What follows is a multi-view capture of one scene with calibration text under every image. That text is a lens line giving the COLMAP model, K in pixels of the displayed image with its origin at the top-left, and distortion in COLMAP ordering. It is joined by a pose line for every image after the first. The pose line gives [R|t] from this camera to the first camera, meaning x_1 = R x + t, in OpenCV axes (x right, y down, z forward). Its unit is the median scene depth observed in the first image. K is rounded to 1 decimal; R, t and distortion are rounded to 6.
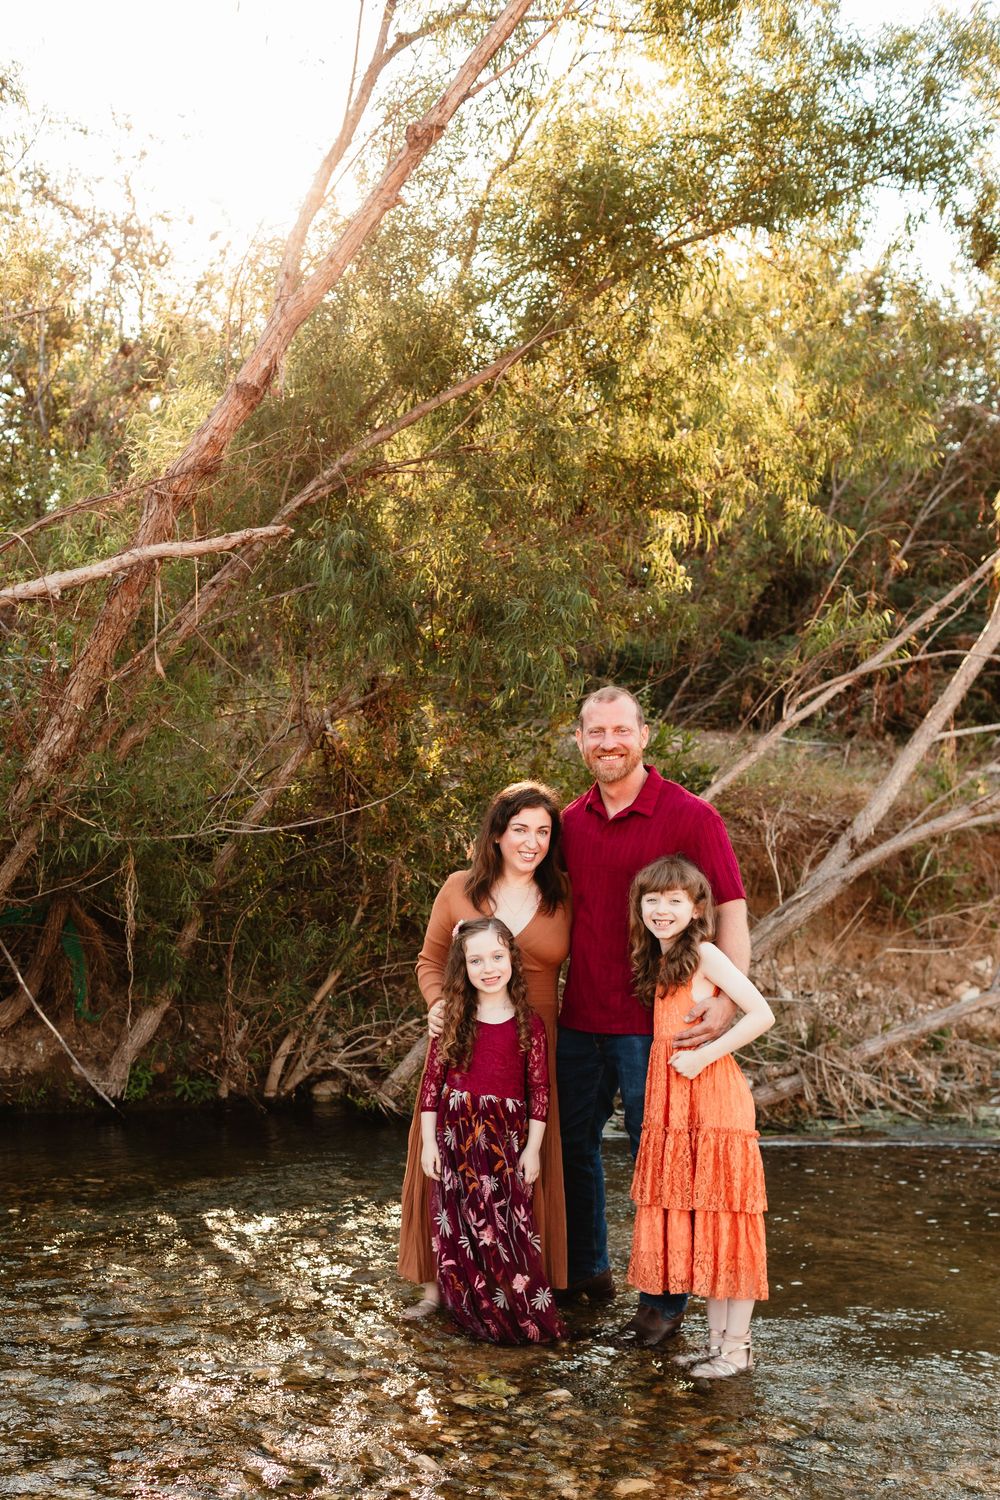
lens RADIAL K [[1656.4, 0, 403.9], [0, 1656.4, 882.3], [0, 0, 1]] dist [0.009454, -0.002229]
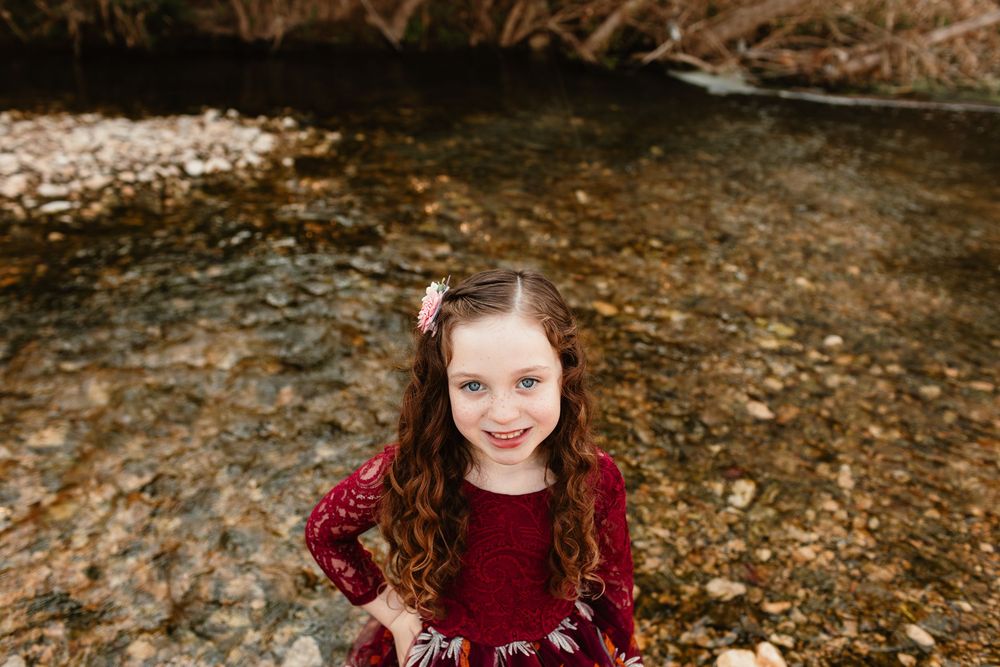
lens RADIAL K [[945.9, 0, 504.8], [0, 945.9, 331.9], [0, 0, 1]] dist [0.009440, -0.001980]
pose [[0.998778, 0.047525, 0.013594, -0.086072], [-0.048704, 0.899196, 0.434827, -0.007792], [0.008442, -0.434957, 0.900412, 0.148187]]
